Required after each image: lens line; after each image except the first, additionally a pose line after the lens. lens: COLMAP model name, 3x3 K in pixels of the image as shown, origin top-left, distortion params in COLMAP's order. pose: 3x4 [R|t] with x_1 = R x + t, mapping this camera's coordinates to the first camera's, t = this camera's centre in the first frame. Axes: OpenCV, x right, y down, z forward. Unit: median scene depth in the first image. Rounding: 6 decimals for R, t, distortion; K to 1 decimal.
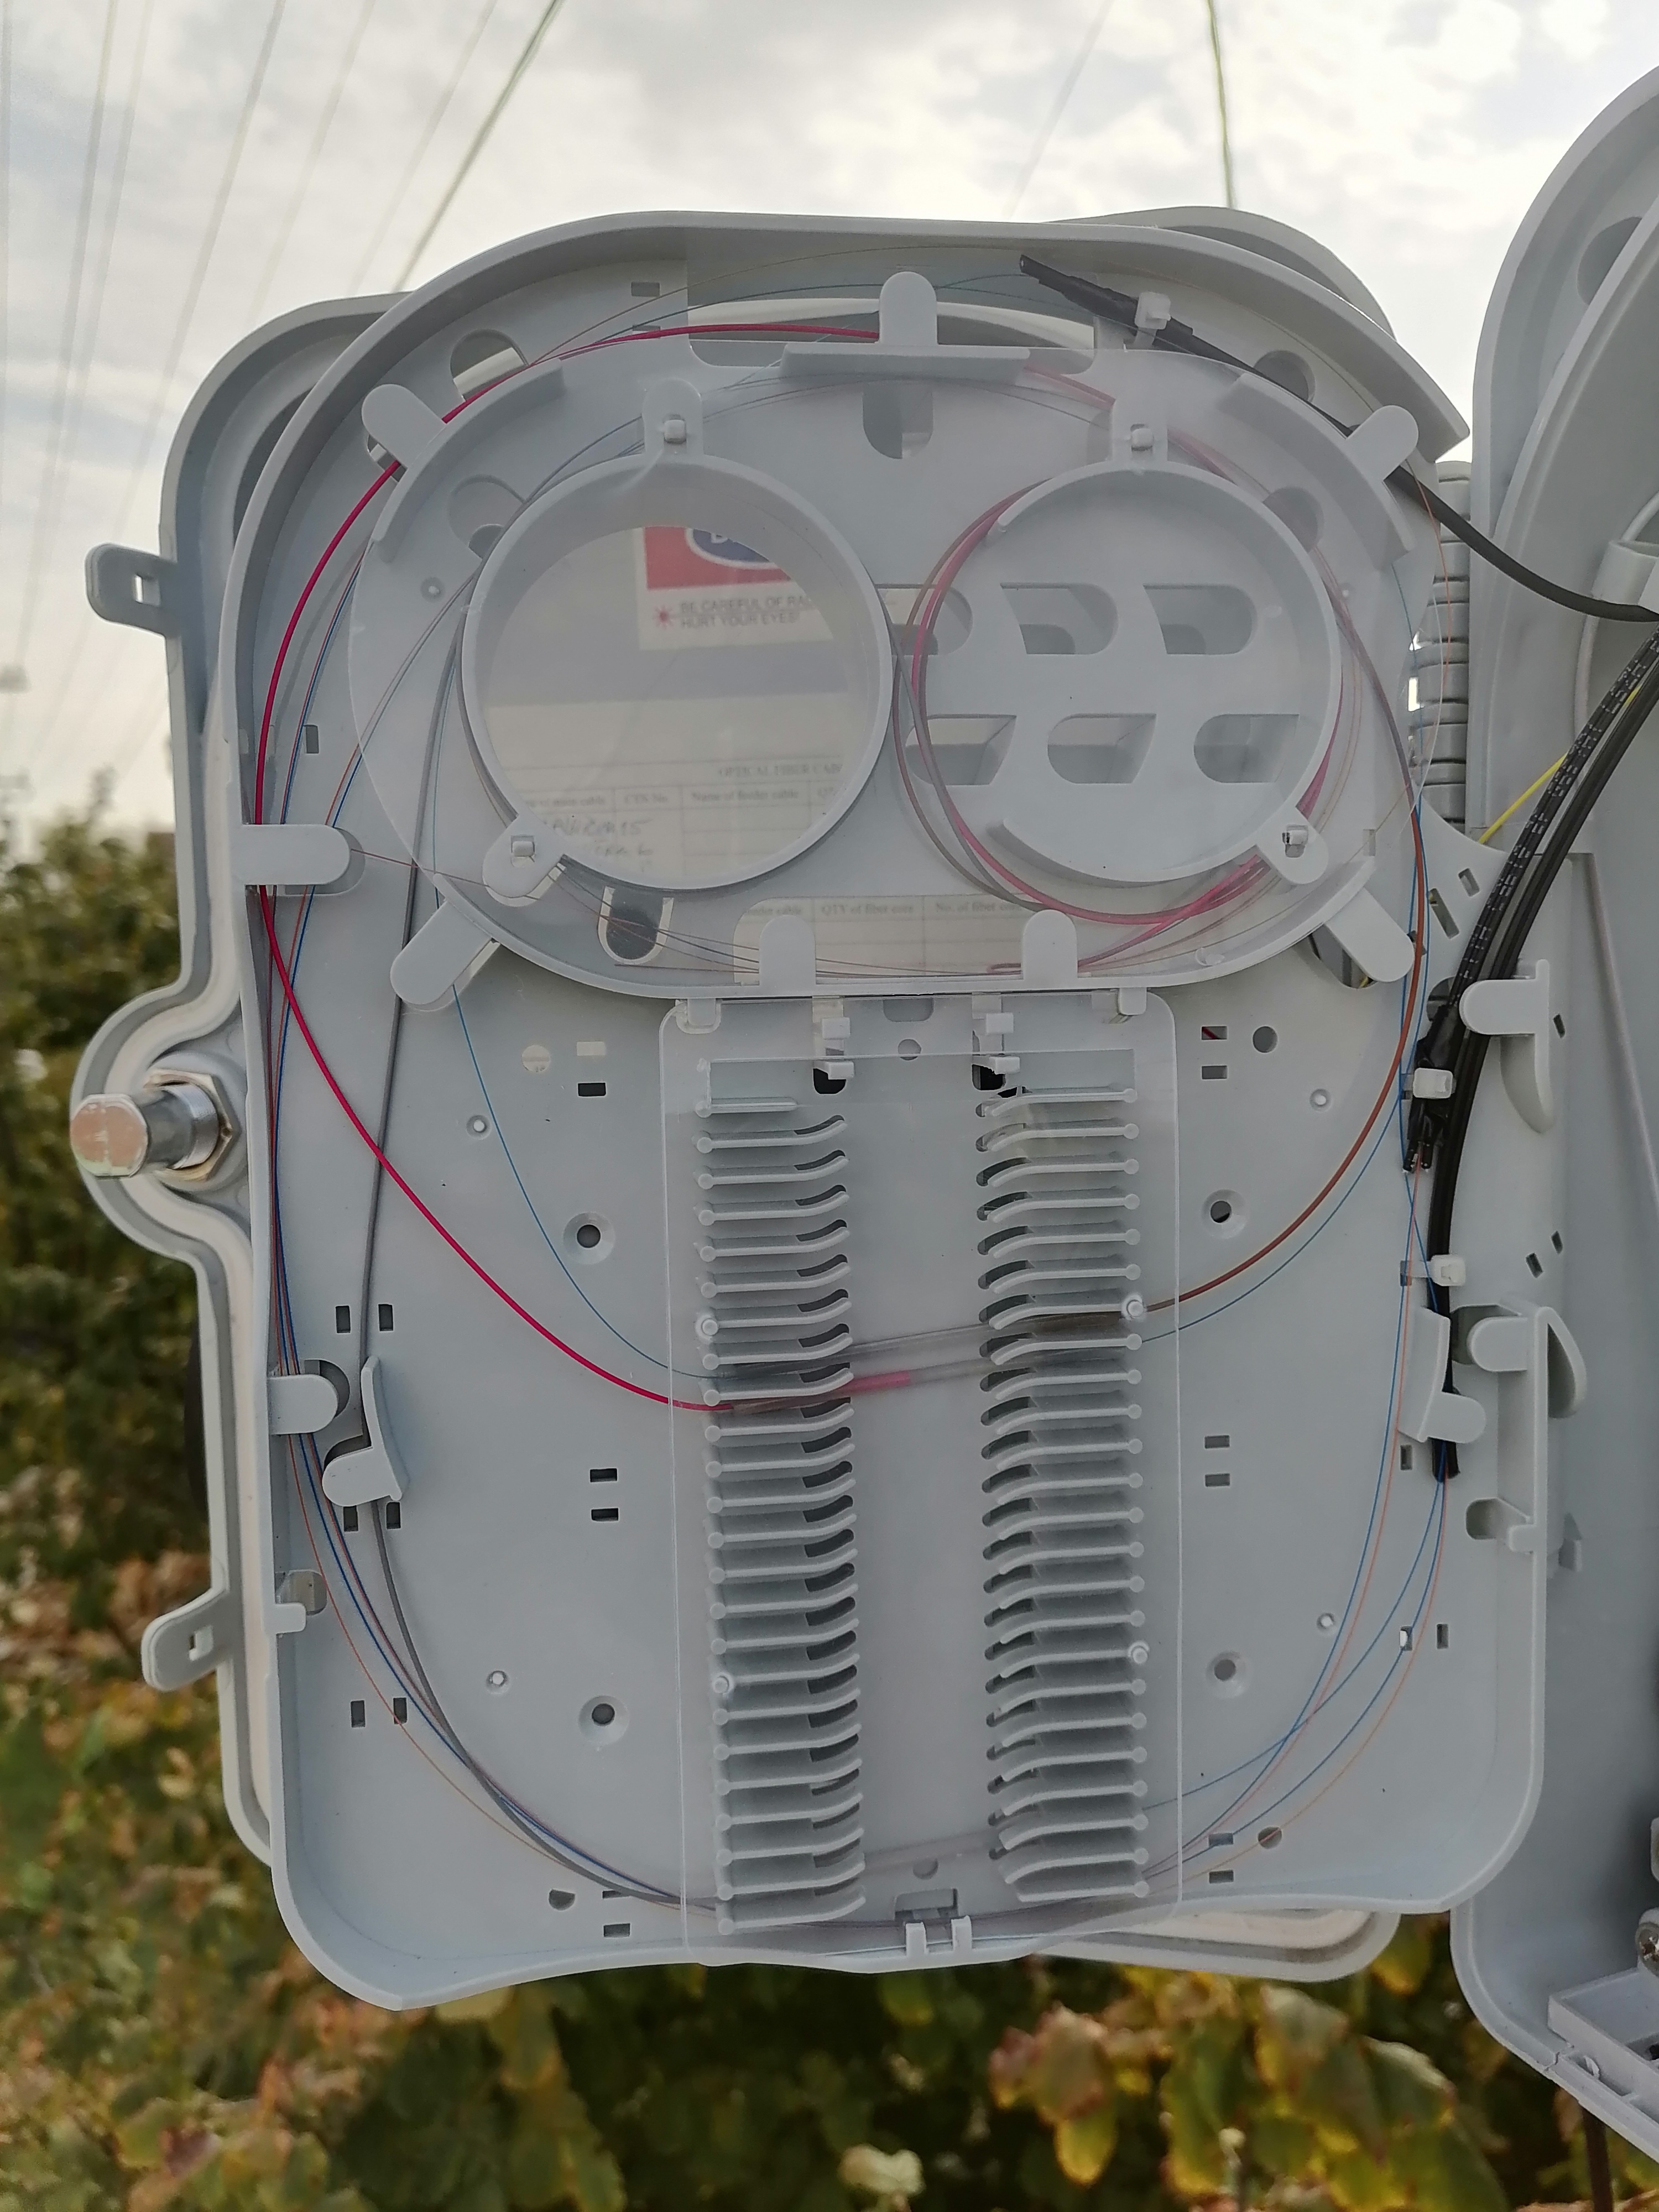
lens RADIAL K [[1785.6, 0, 829.5], [0, 1785.6, 1106.0], [0, 0, 1]] dist [-0.010643, -0.004398]
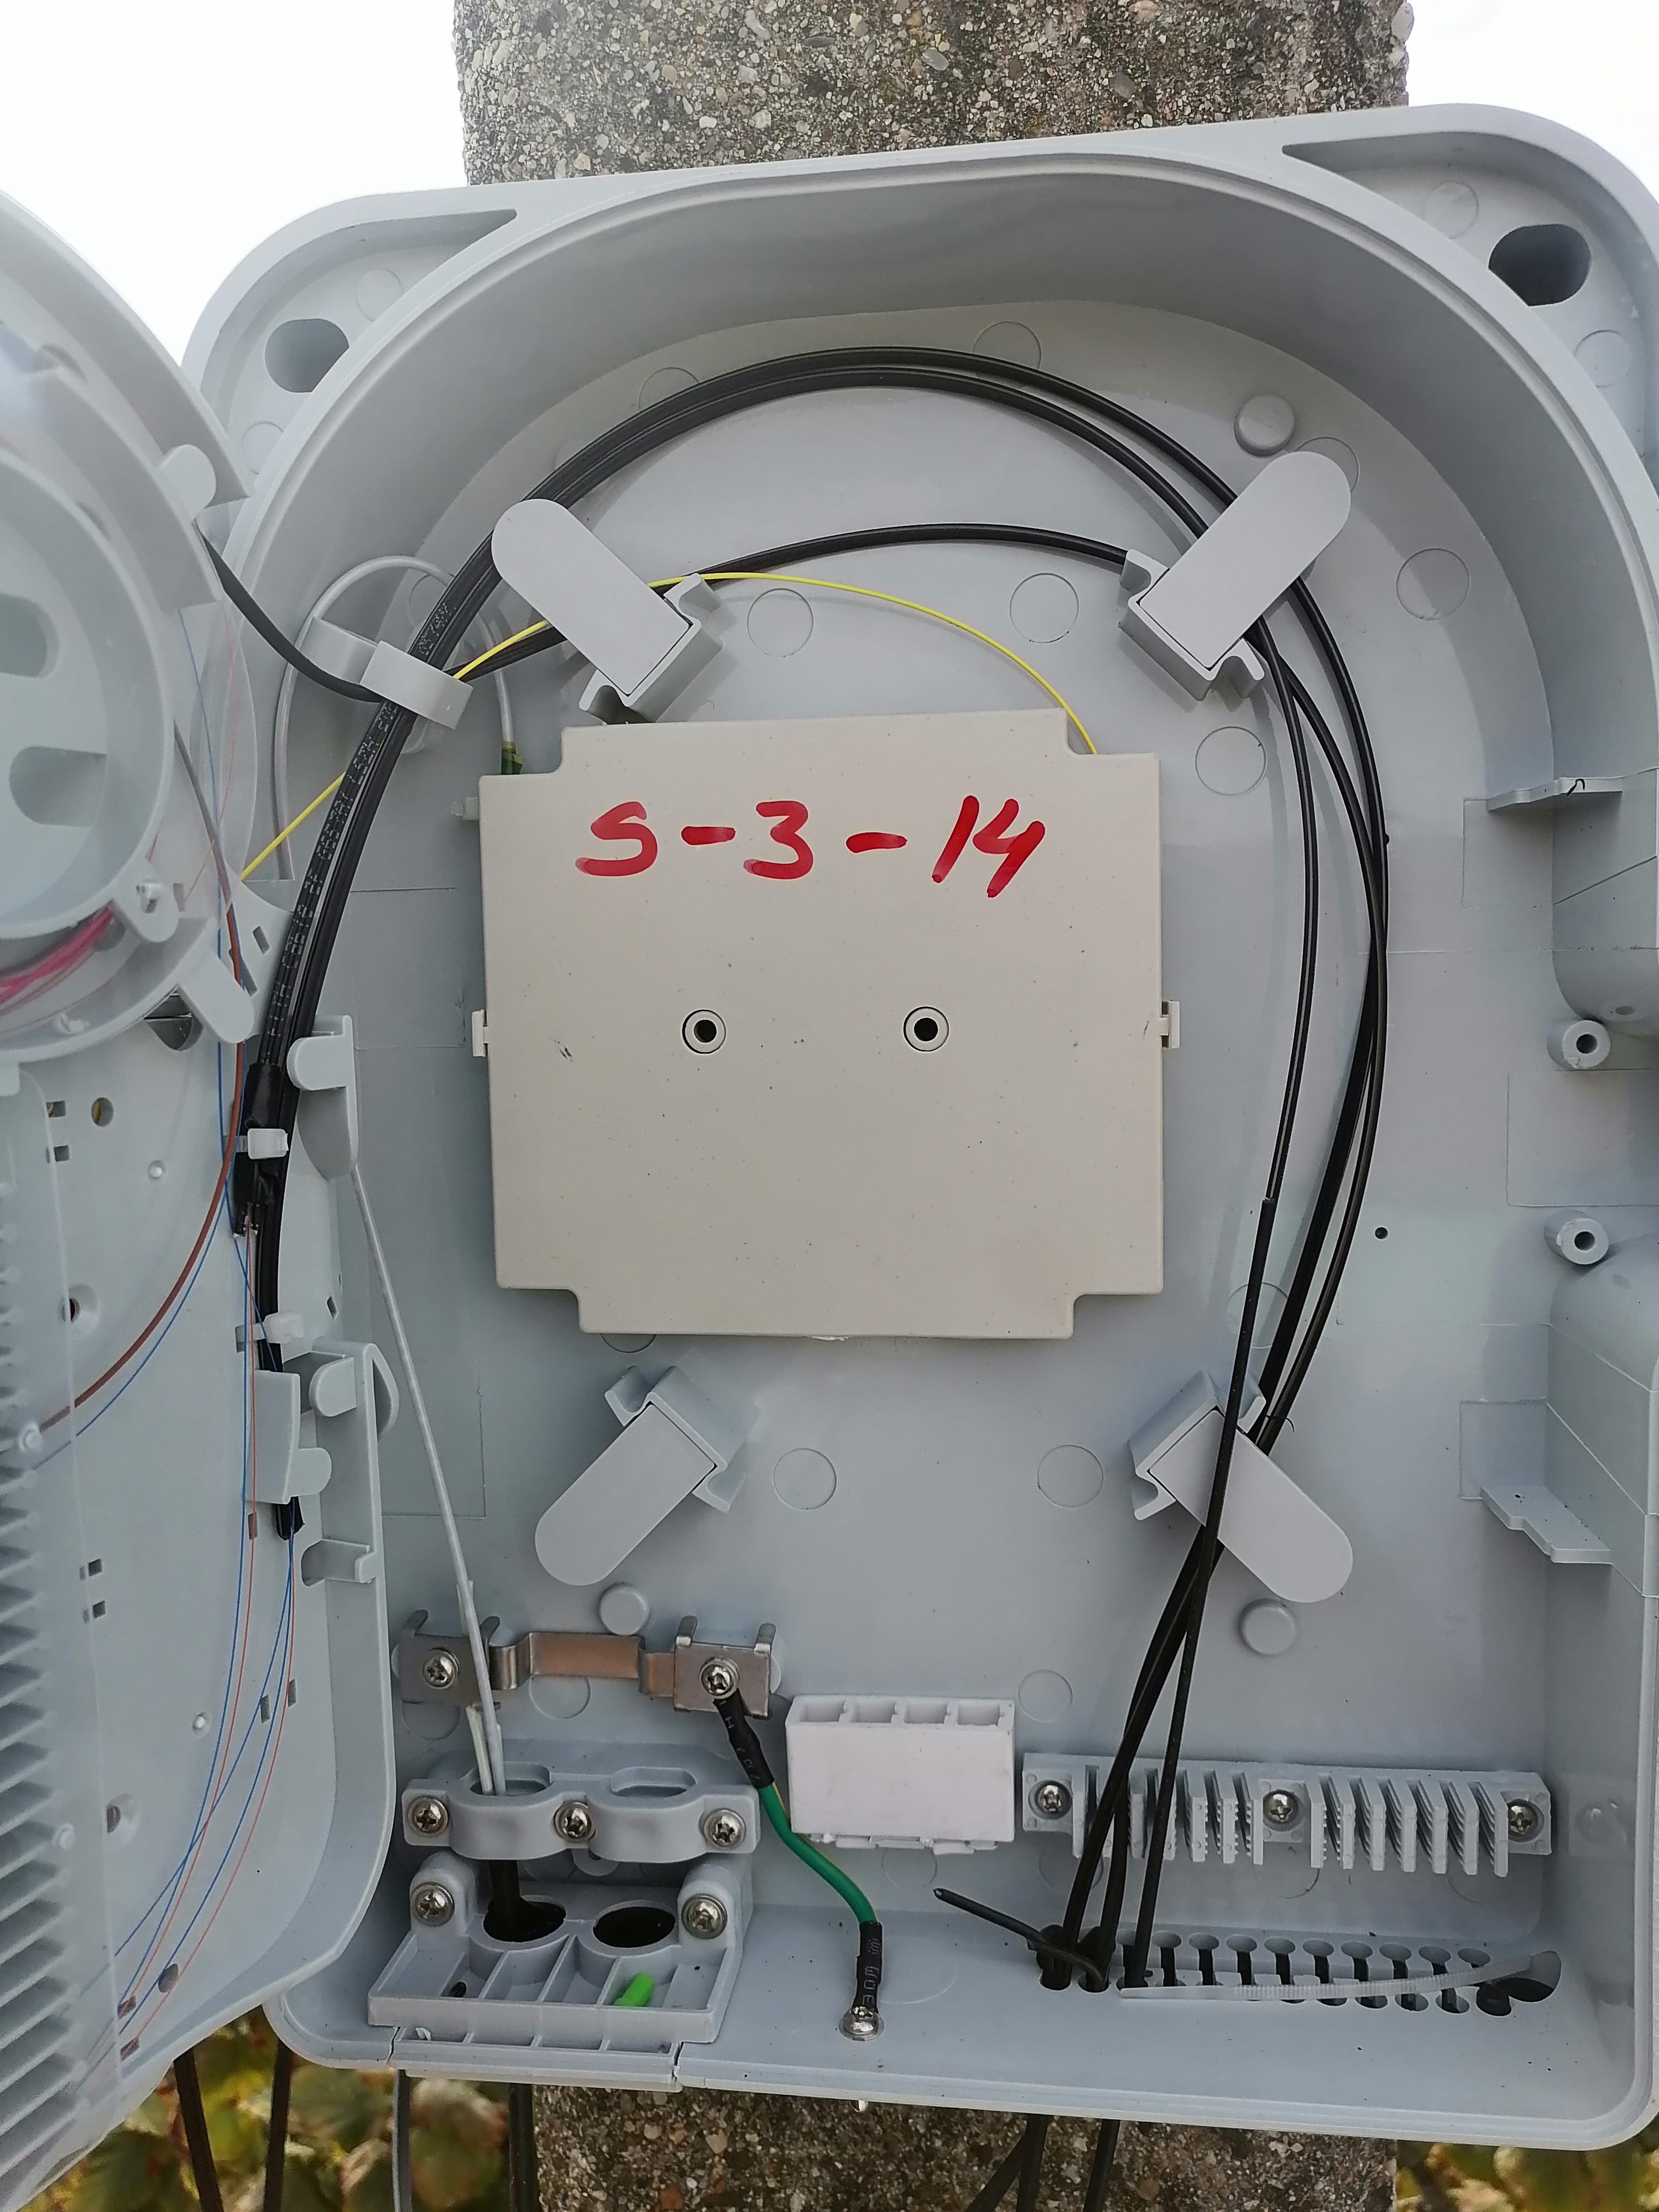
lens RADIAL K [[1778.1, 0, 829.5], [0, 1778.1, 1106.0], [0, 0, 1]] dist [-0.000422, -0.004938]
pose [[0.456514, -0.073665, 0.886661, -0.384588], [0.075188, 0.996196, 0.044053, -0.052174], [-0.886533, 0.046555, 0.460316, 0.263003]]
